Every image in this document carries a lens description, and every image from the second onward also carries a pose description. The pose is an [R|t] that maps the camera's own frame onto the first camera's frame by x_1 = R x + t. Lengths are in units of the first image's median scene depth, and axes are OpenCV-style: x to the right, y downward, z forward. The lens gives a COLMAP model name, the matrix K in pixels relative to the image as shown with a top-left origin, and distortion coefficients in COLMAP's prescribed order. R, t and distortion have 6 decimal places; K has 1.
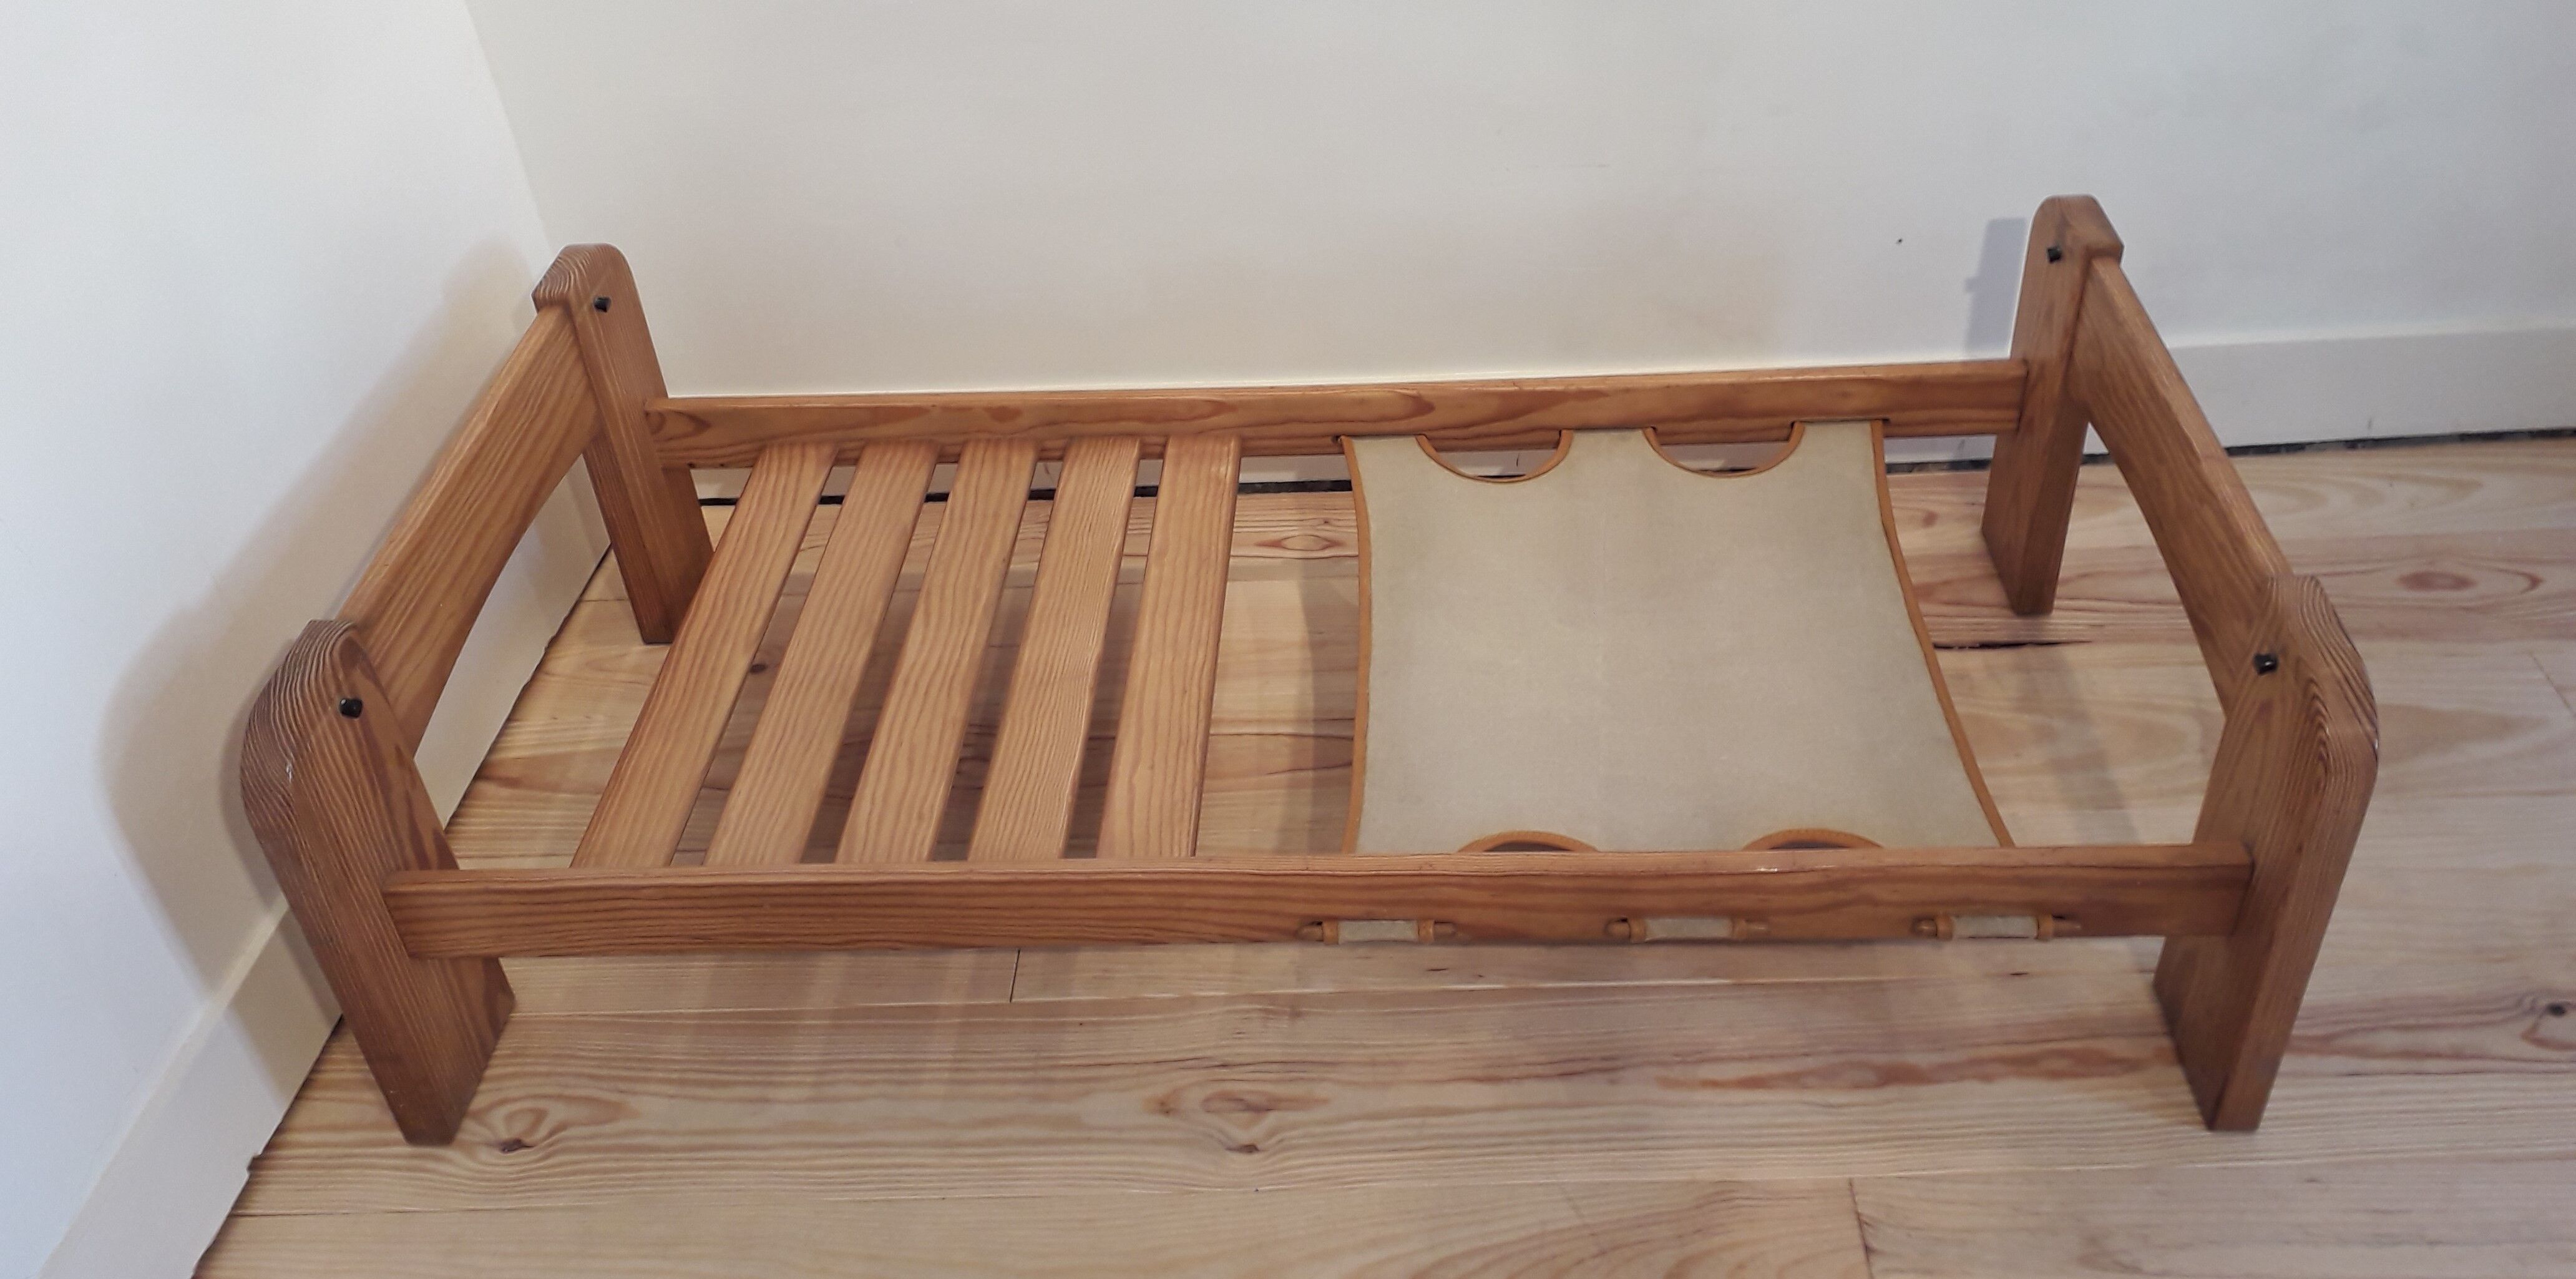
lens RADIAL K [[2000.7, 0, 1279.3], [0, 2000.7, 652.4], [0, 0, 1]] dist [-0.034797, 0.013196]
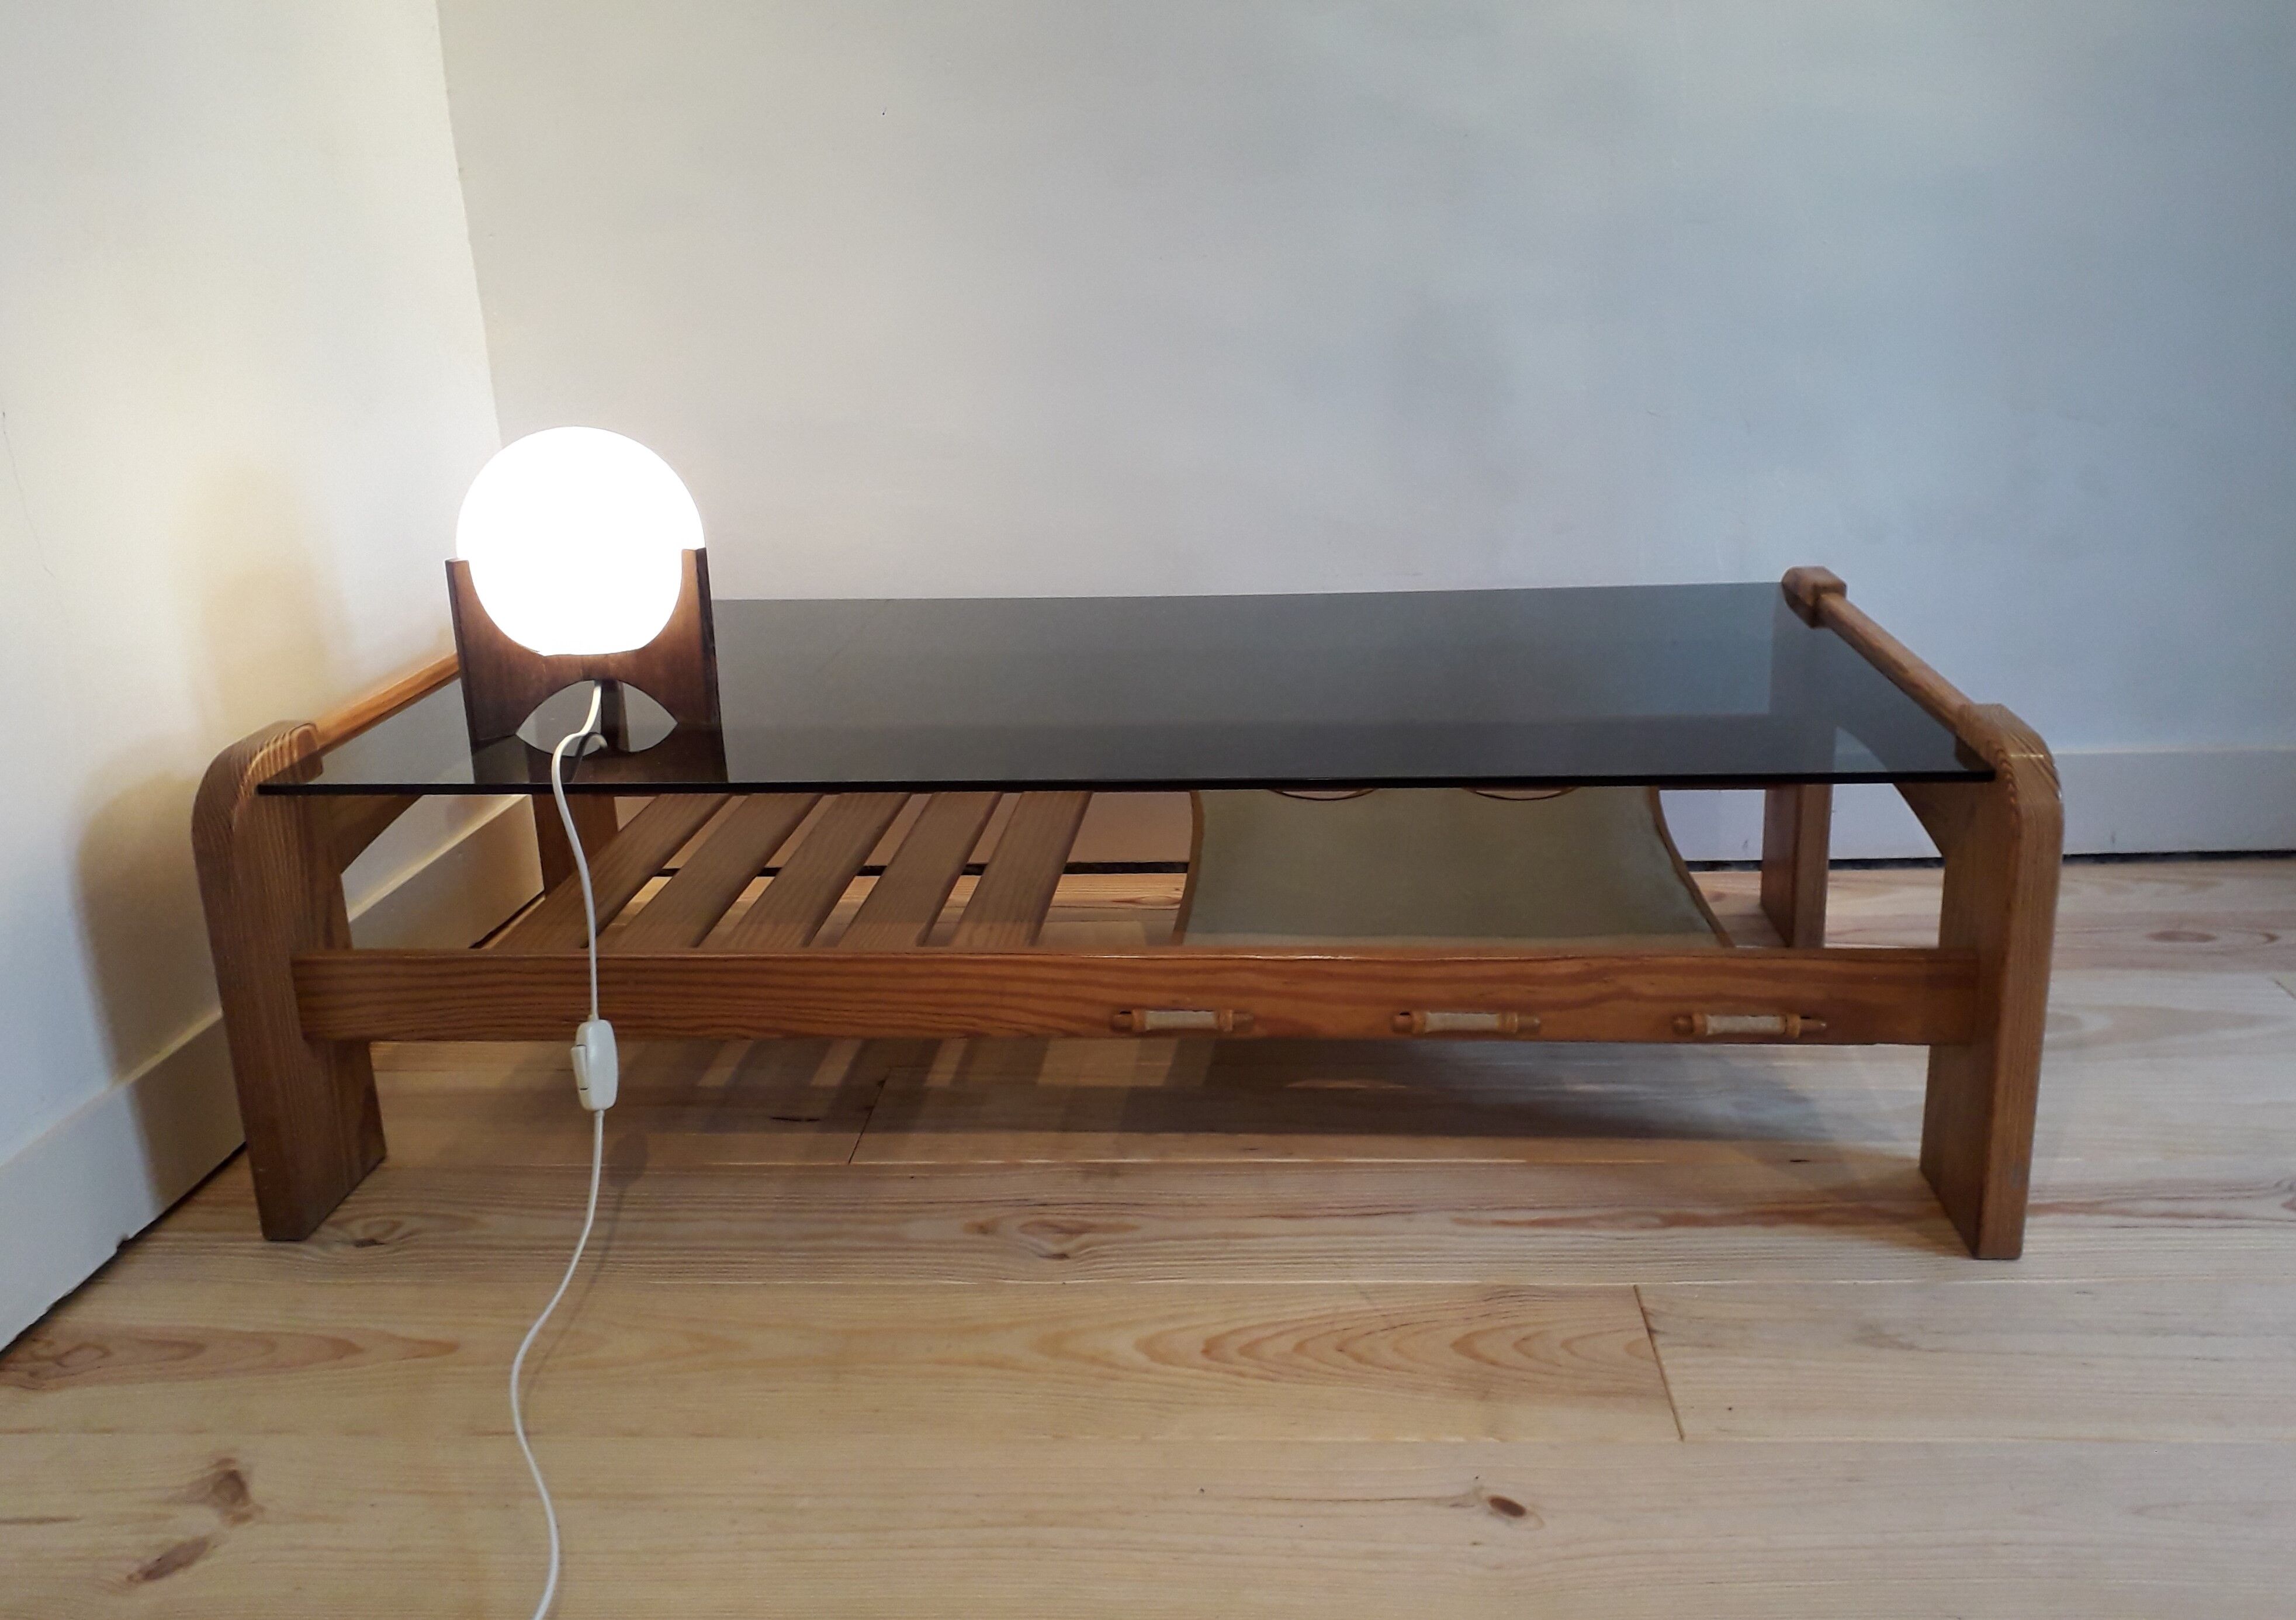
lens RADIAL K [[1891.4, 0, 1146.8], [0, 1891.4, 801.4], [0, 0, 1]] dist [-0.016836, -0.003479]
pose [[0.999311, 0.025167, -0.027290, 0.051578], [-0.033081, 0.937279, -0.347007, 0.365626], [0.016846, 0.347671, 0.937465, -0.015451]]
